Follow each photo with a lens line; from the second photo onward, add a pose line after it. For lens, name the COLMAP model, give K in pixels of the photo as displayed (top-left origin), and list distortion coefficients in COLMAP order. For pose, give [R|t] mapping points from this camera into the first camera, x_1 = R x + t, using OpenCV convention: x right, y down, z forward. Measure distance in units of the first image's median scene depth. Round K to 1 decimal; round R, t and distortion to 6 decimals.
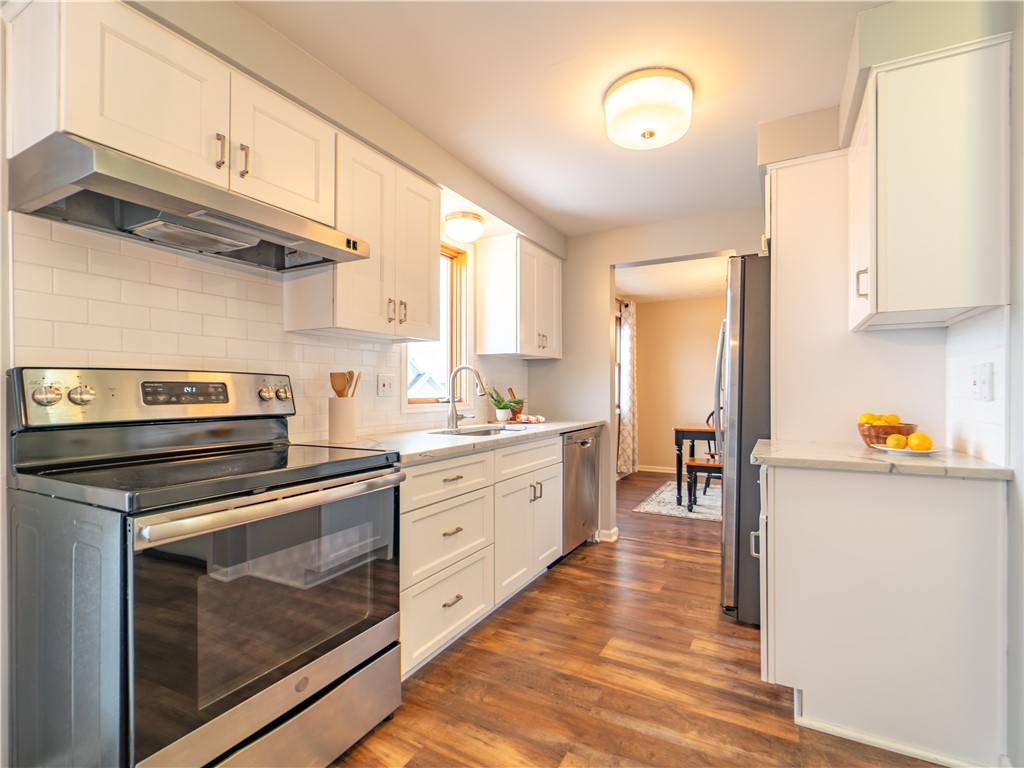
lens RADIAL K [[463.8, 0, 549.0], [0, 463.8, 387.3], [0, 0, 1]] dist [0.004806, -0.003378]
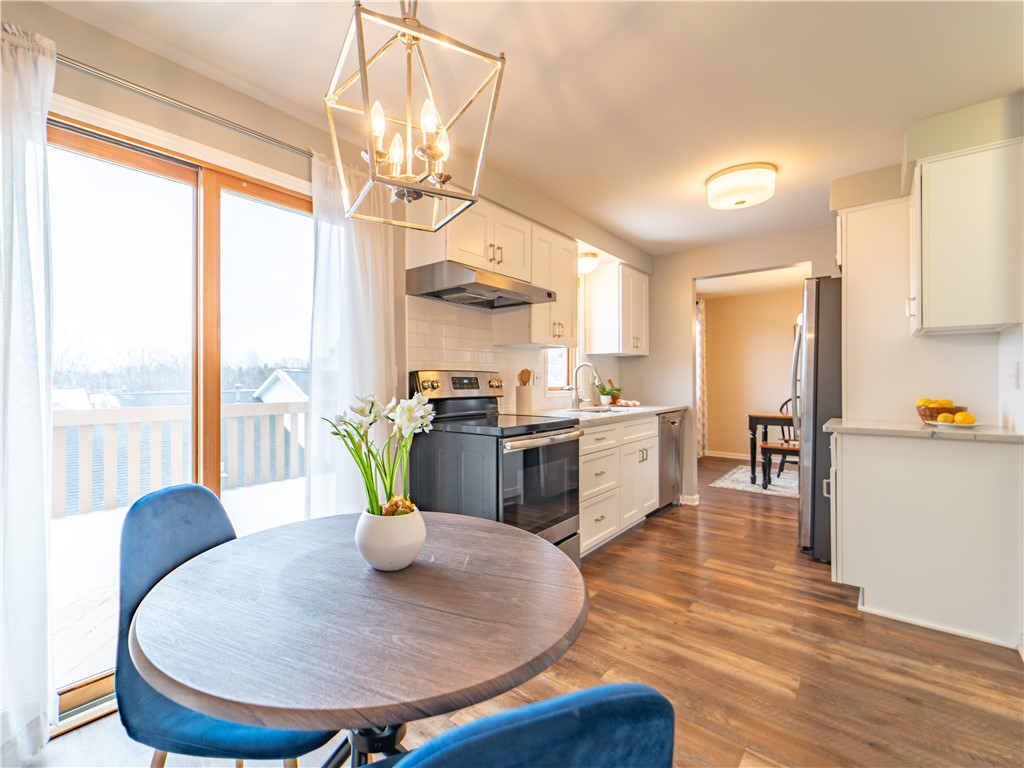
lens RADIAL K [[463.8, 0, 472.0], [0, 463.8, 377.7], [0, 0, 1]] dist [0.004806, -0.003378]
pose [[0.969207, -0.002389, -0.246235, -0.209644], [0.002613, 0.999996, 0.000582, -0.006853], [0.246232, -0.001207, 0.969210, -0.523558]]
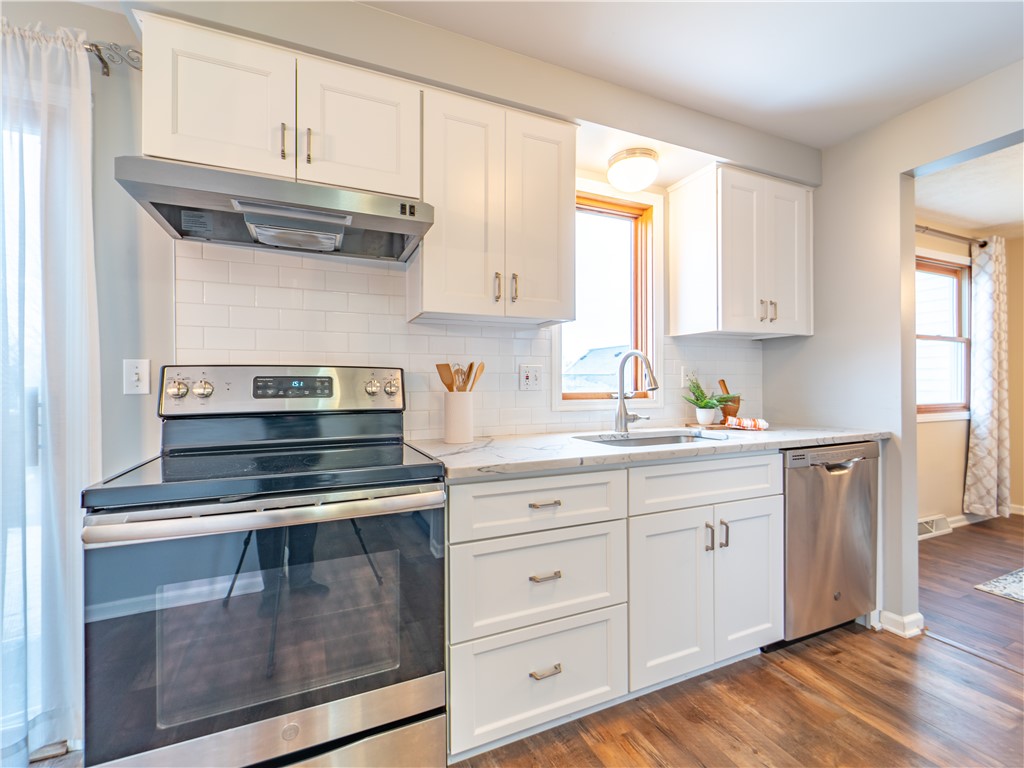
lens RADIAL K [[463.8, 0, 516.4], [0, 463.8, 382.0], [0, 0, 1]] dist [0.004806, -0.003378]
pose [[0.780193, -0.005006, -0.625519, 0.186396], [0.007752, 0.999969, 0.001667, 0.002226], [0.625491, -0.006150, 0.780207, 0.349778]]
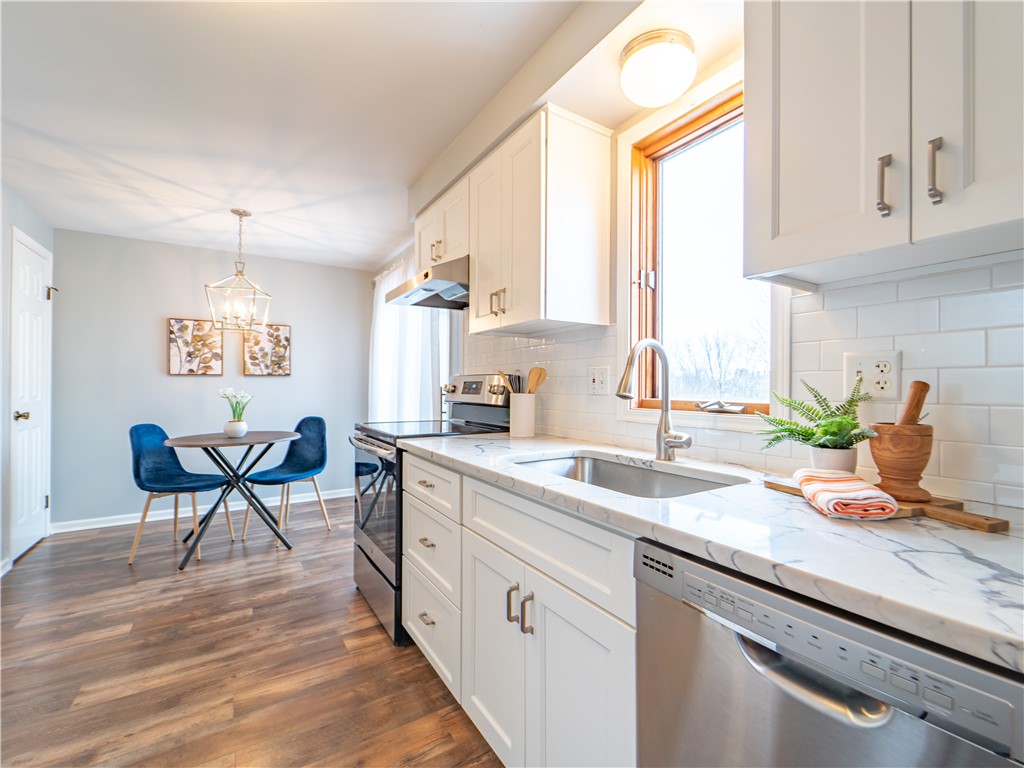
lens RADIAL K [[451.9, 0, 519.6], [0, 451.9, 379.0], [0, 0, 1]] dist [-0.003191, -0.000813]
pose [[-0.501892, -0.008933, -0.864884, 0.408466], [0.005109, 0.999899, -0.013293, 0.002273], [0.864915, -0.011090, -0.501795, 1.387711]]
